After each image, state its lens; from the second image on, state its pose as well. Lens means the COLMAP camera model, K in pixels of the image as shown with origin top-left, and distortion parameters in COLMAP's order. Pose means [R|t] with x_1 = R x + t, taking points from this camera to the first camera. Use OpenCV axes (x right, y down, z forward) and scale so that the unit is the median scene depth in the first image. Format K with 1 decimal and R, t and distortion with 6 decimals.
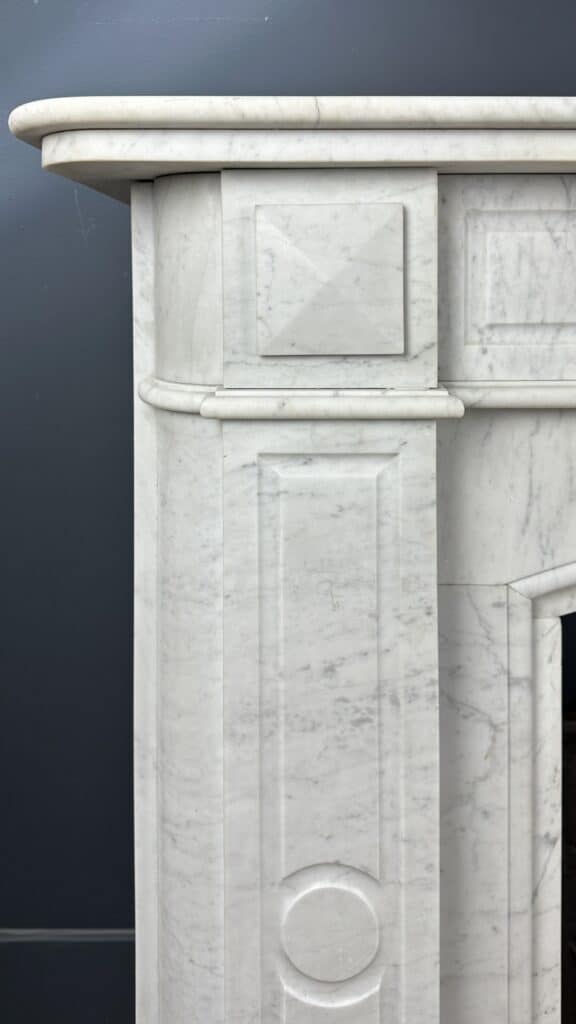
lens RADIAL K [[773.9, 0, 286.4], [0, 773.9, 307.9], [0, 0, 1]] dist [0.093184, -0.069221]
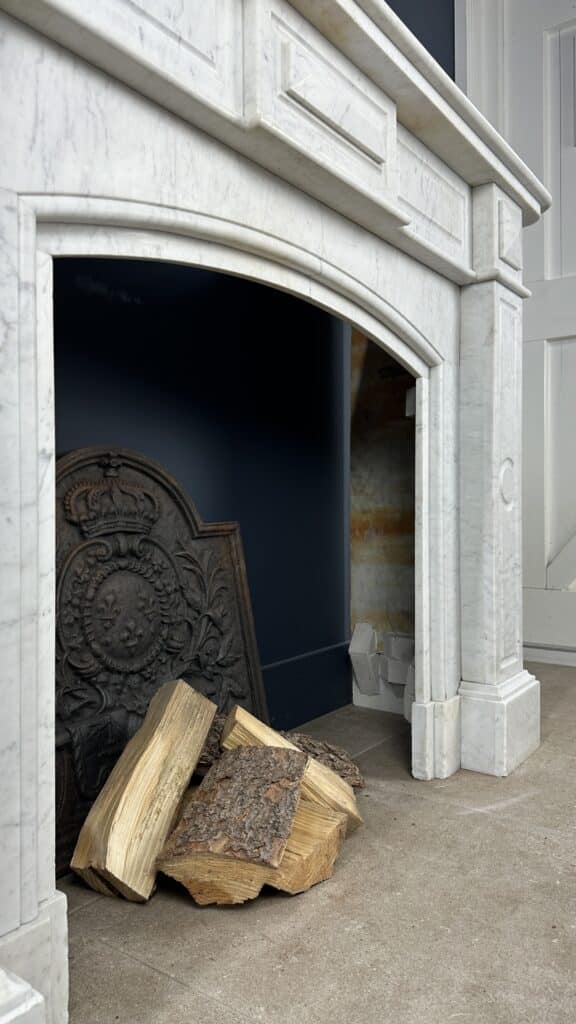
lens RADIAL K [[727.0, 0, 288.7], [0, 727.0, 510.5], [0, 0, 1]] dist [0.129685, -0.216711]
pose [[0.586572, -0.003529, 0.809889, -0.340515], [0.028393, 0.999465, -0.016210, 0.881064], [-0.809399, 0.032504, 0.586359, 0.152804]]
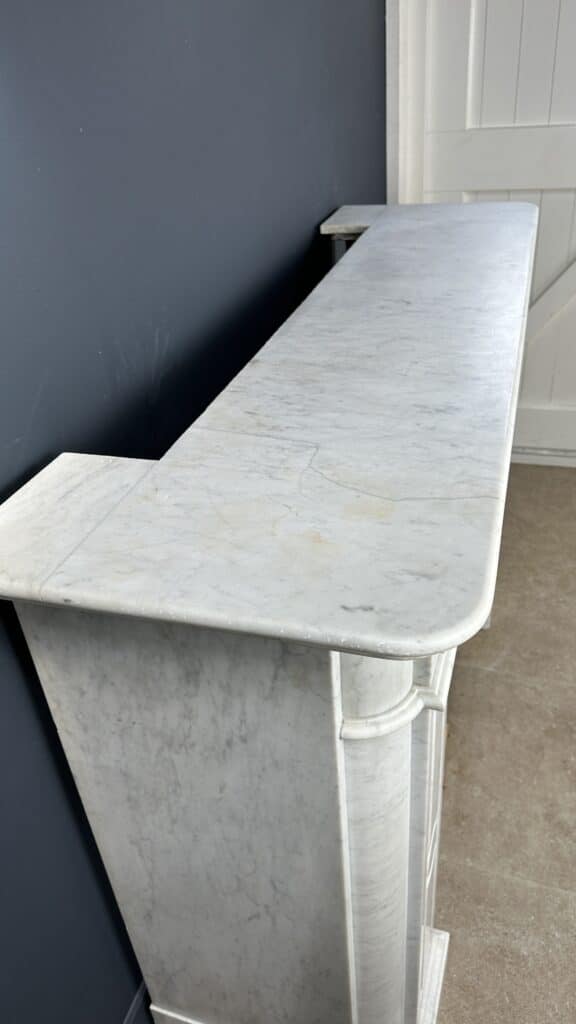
lens RADIAL K [[741.6, 0, 293.8], [0, 741.6, 505.5], [0, 0, 1]] dist [0.056894, -0.103049]
pose [[0.296849, -0.524255, 0.798146, -1.062567], [0.098862, 0.848202, 0.520365, -0.911958], [-0.949793, -0.075564, 0.303617, 0.832670]]
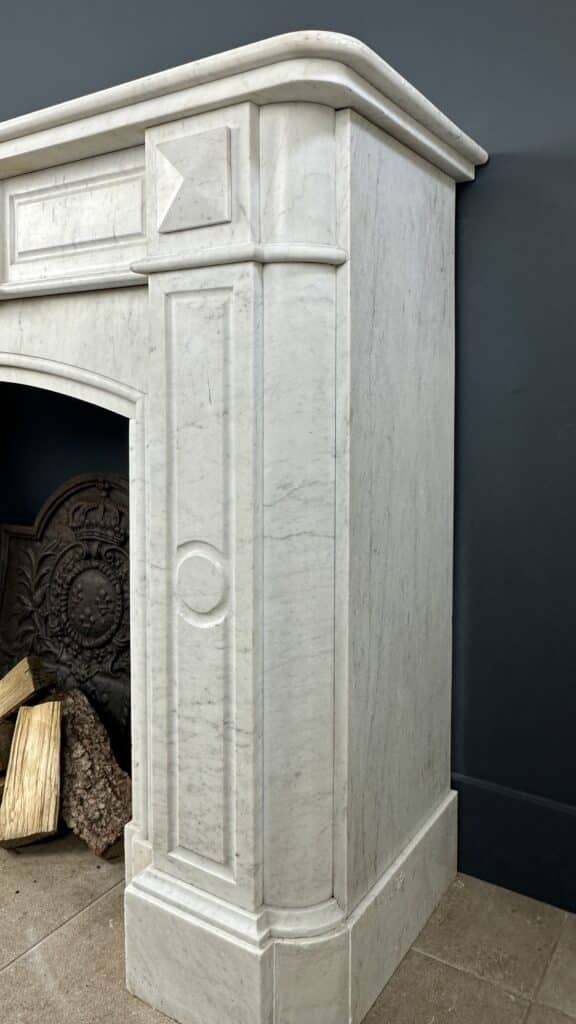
lens RADIAL K [[760.6, 0, 258.4], [0, 760.6, 422.5], [0, 0, 1]] dist [-0.008181, 0.001460]
pose [[0.828846, 0.028926, -0.558728, 3.073461], [-0.027307, 0.999564, 0.011241, 0.418140], [0.558810, 0.005940, 0.829274, -0.241651]]
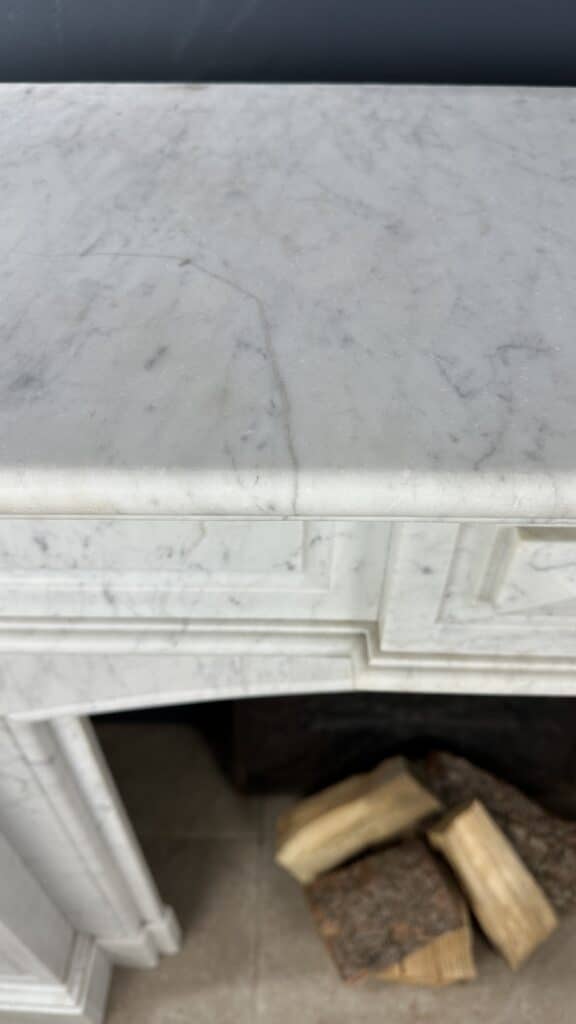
lens RADIAL K [[746.8, 0, 288.0], [0, 746.8, 512.0], [0, 0, 1]] dist [0.003256, -0.033083]
pose [[0.999764, 0.020810, -0.006191, 0.692577], [-0.010496, 0.712865, 0.701222, -0.511016], [0.019006, -0.700992, 0.712916, 0.588327]]
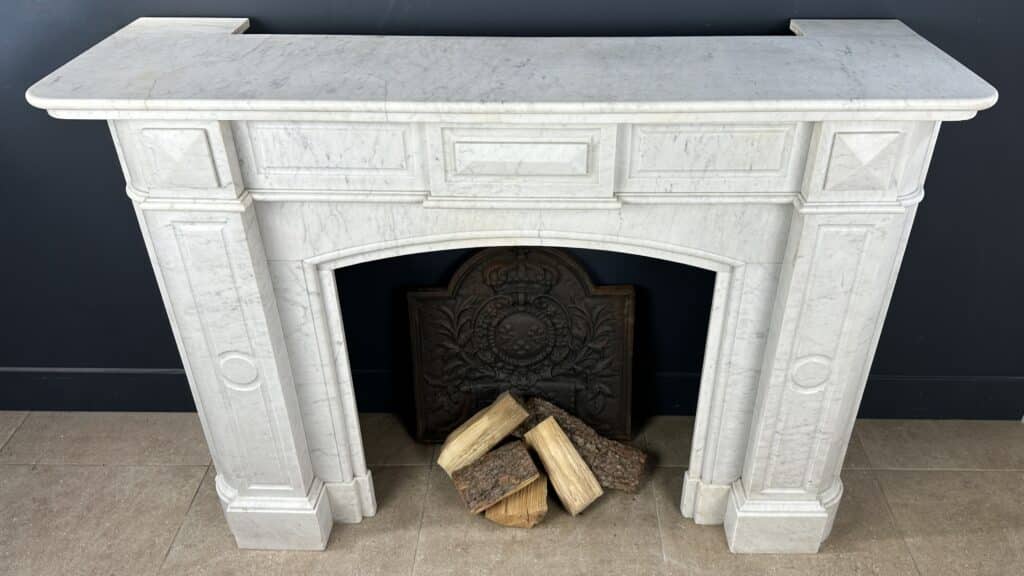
lens RADIAL K [[773.9, 0, 543.3], [0, 773.9, 283.4], [0, 0, 1]] dist [0.093184, -0.069221]
pose [[0.999940, 0.010962, -0.000349, 1.141709], [-0.009228, 0.858157, 0.513305, -0.930870], [0.005927, -0.513271, 0.858206, -1.238779]]
